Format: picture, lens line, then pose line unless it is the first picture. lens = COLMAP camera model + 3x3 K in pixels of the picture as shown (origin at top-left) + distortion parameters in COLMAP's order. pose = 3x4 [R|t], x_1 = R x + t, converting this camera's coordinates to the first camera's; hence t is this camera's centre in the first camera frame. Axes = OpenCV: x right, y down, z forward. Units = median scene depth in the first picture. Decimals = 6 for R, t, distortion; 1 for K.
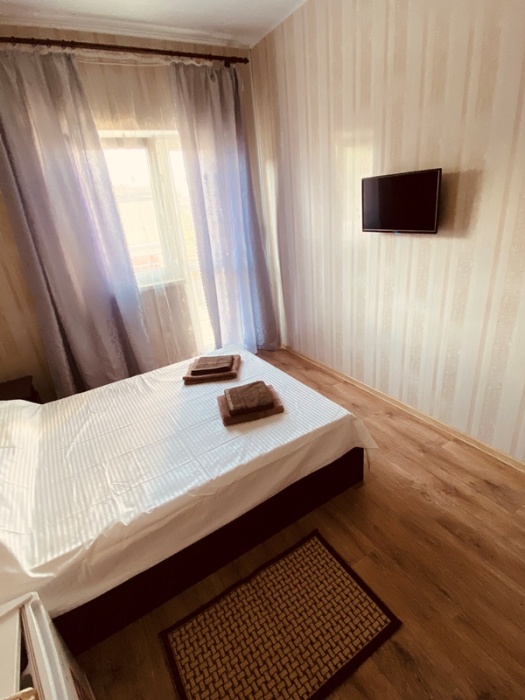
lens RADIAL K [[332.9, 0, 262.5], [0, 332.9, 350.0], [0, 0, 1]] dist [0.023603, -0.024545]
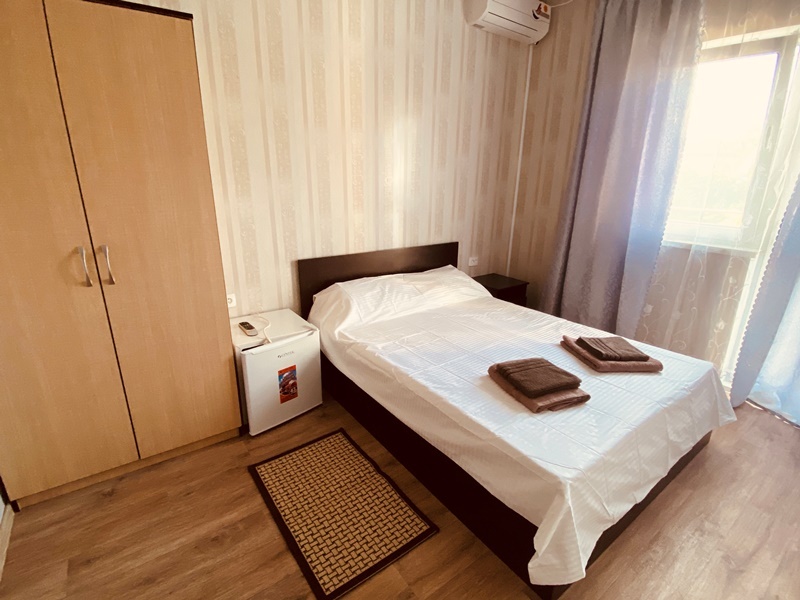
lens RADIAL K [[380.5, 0, 403.8], [0, 380.5, 301.8], [0, 0, 1]] dist [0.023603, -0.024545]
pose [[0.110659, 0.409139, -0.905737, 0.836080], [-0.421493, 0.844639, 0.330044, -0.209008], [0.900055, 0.345239, 0.265916, 0.546101]]
